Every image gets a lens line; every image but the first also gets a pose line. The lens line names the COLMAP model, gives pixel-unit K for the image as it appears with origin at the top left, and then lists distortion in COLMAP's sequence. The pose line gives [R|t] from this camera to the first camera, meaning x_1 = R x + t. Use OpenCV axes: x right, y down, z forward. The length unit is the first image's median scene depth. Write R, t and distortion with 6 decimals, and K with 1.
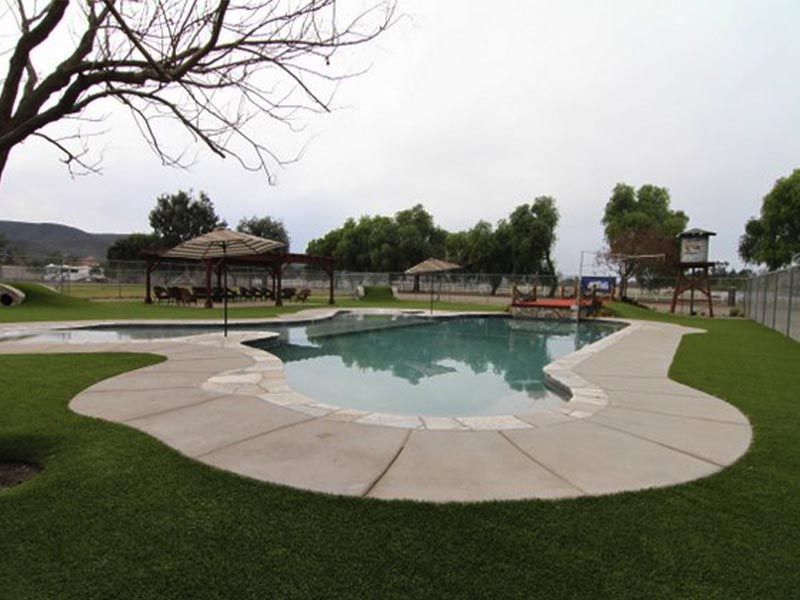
lens RADIAL K [[464.8, 0, 402.5], [0, 464.8, 301.7], [0, 0, 1]] dist [-0.006083, -0.011849]
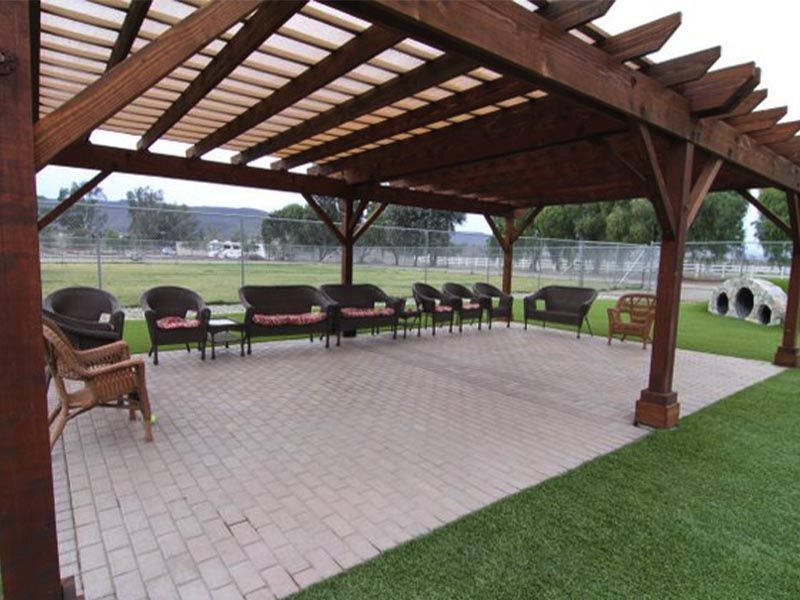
lens RADIAL K [[464.8, 0, 399.4], [0, 464.8, 301.5], [0, 0, 1]] dist [-0.006083, -0.011849]
pose [[0.943612, 0.033432, -0.329361, -0.124489], [-0.017547, 0.998540, 0.051087, -0.016889], [0.330588, -0.042427, 0.942821, 0.341241]]
